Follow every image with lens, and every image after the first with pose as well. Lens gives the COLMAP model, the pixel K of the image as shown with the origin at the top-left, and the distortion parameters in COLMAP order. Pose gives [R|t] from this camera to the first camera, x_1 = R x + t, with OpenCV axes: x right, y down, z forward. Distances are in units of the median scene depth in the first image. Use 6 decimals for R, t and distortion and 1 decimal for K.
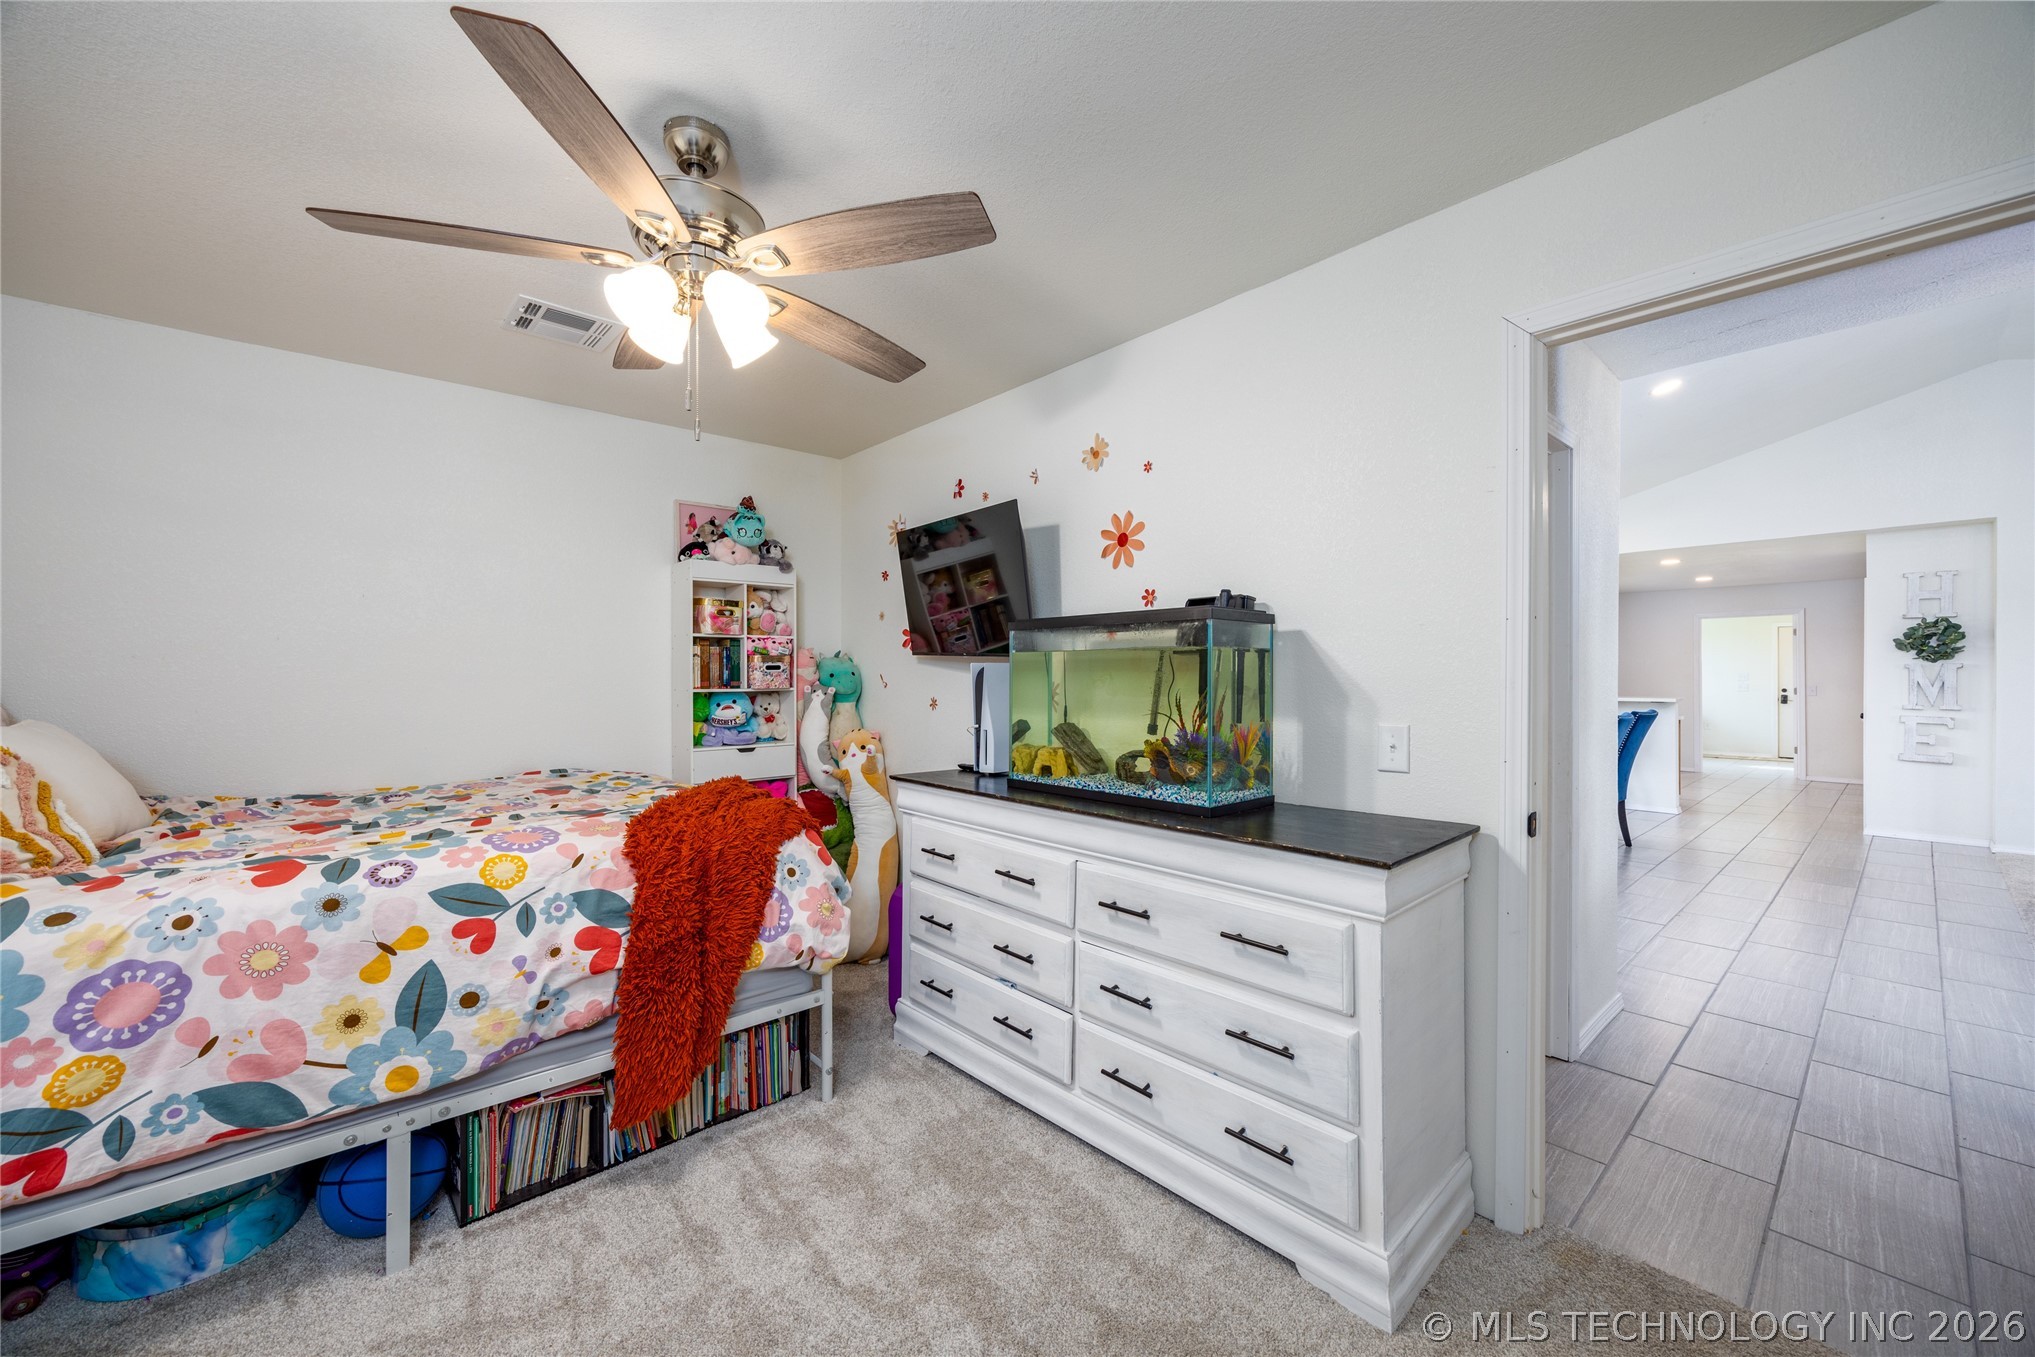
lens RADIAL K [[783.9, 0, 1019.6], [0, 783.9, 668.5], [0, 0, 1]] dist [-0.000770, -0.000130]
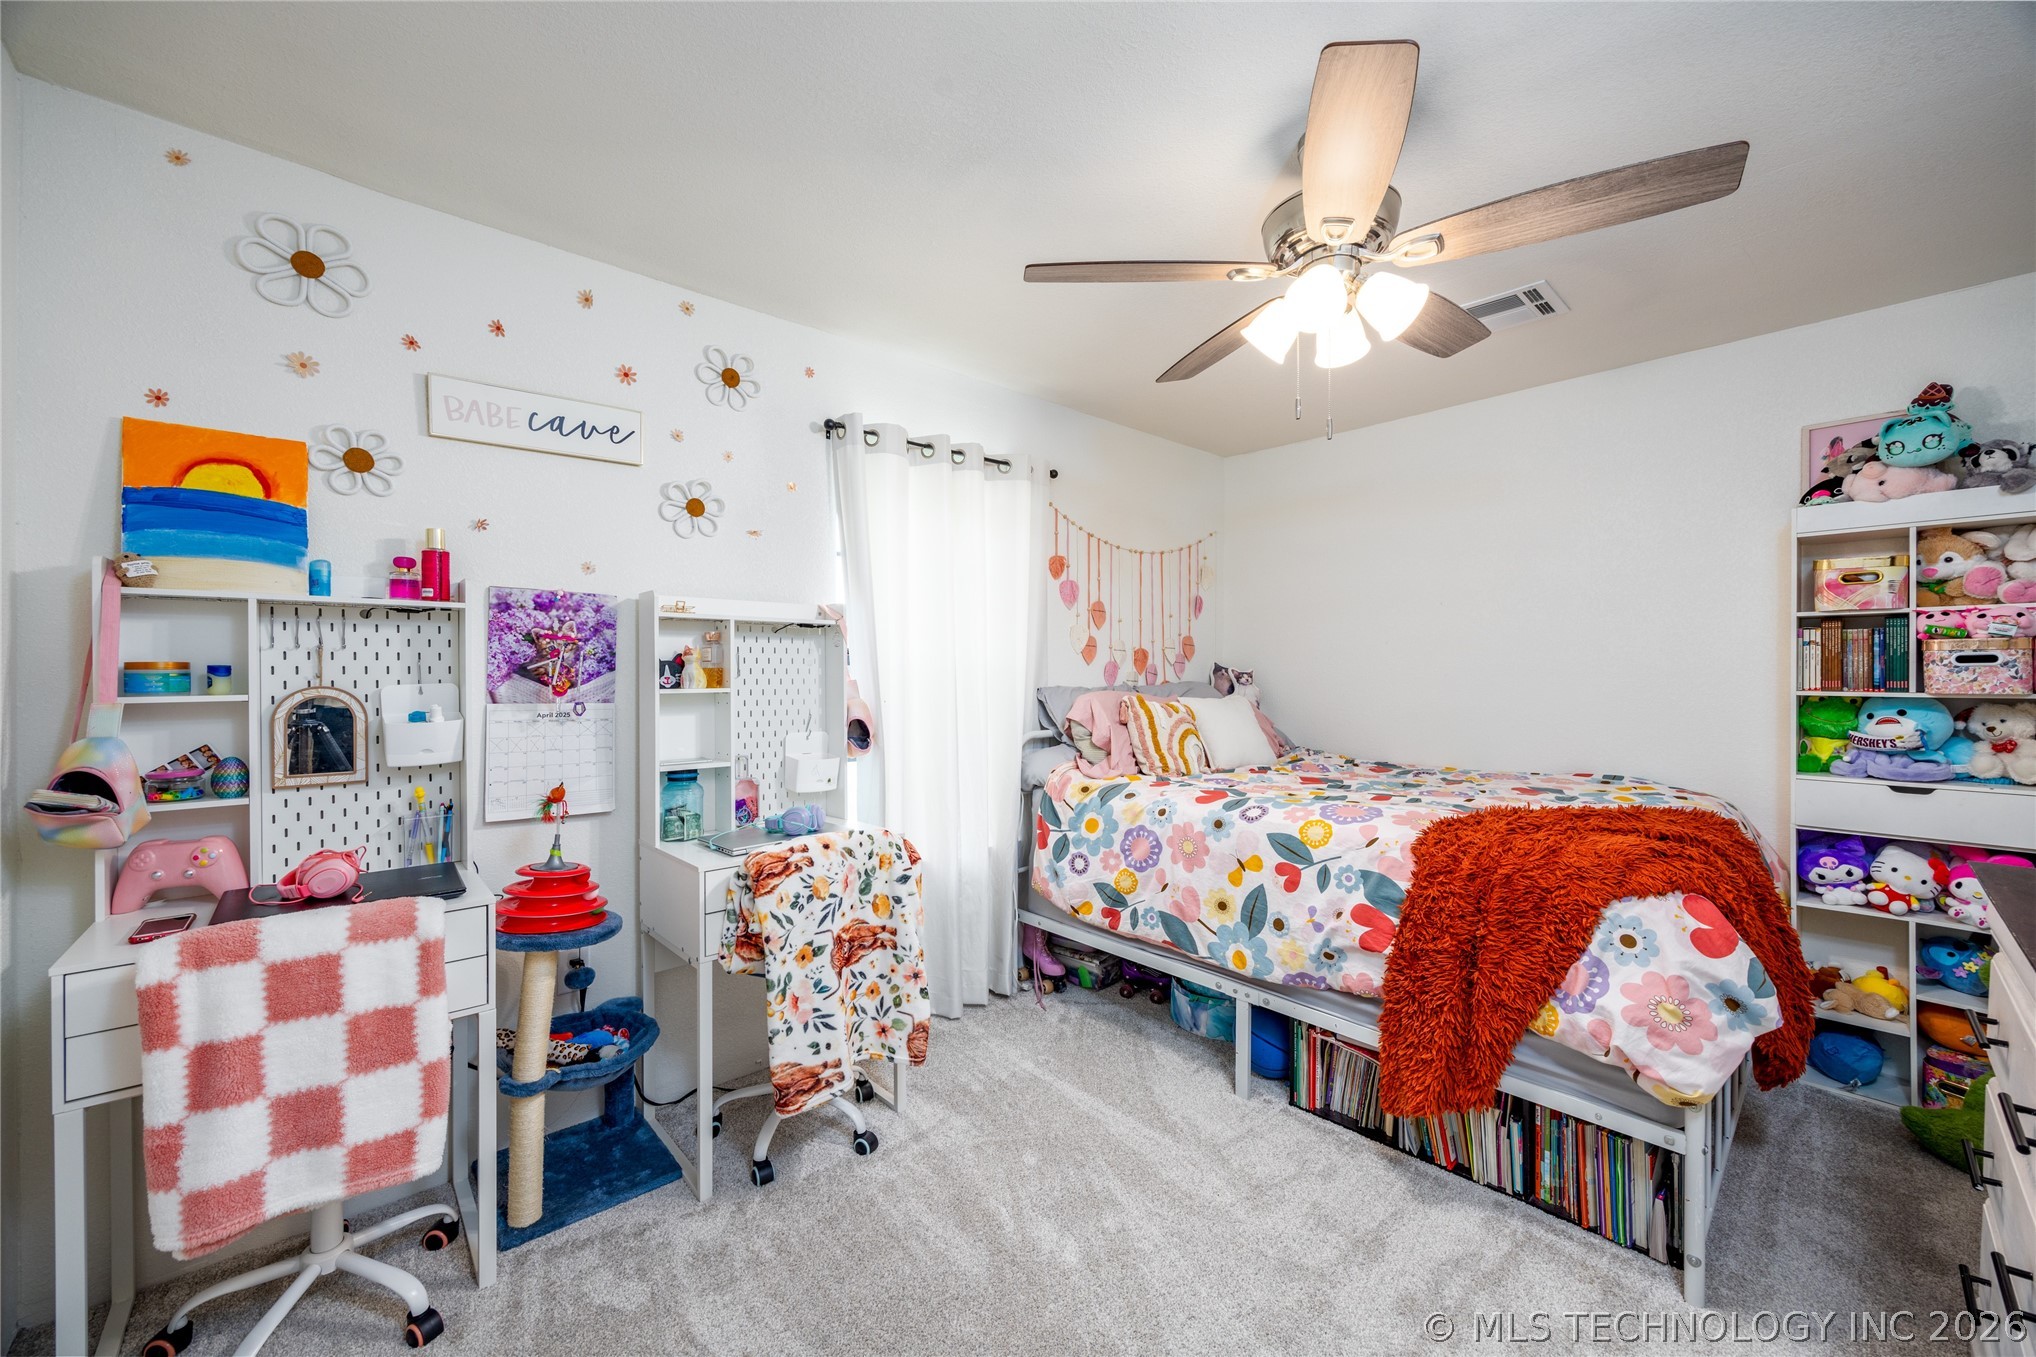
lens RADIAL K [[807.8, 0, 1022.4], [0, 807.8, 665.9], [0, 0, 1]] dist [0.001588, -0.000155]
pose [[0.005665, -0.004660, -0.999973, 0.572007], [0.006269, 0.999970, -0.004624, 0.004787], [0.999964, -0.006243, 0.005694, 0.537781]]
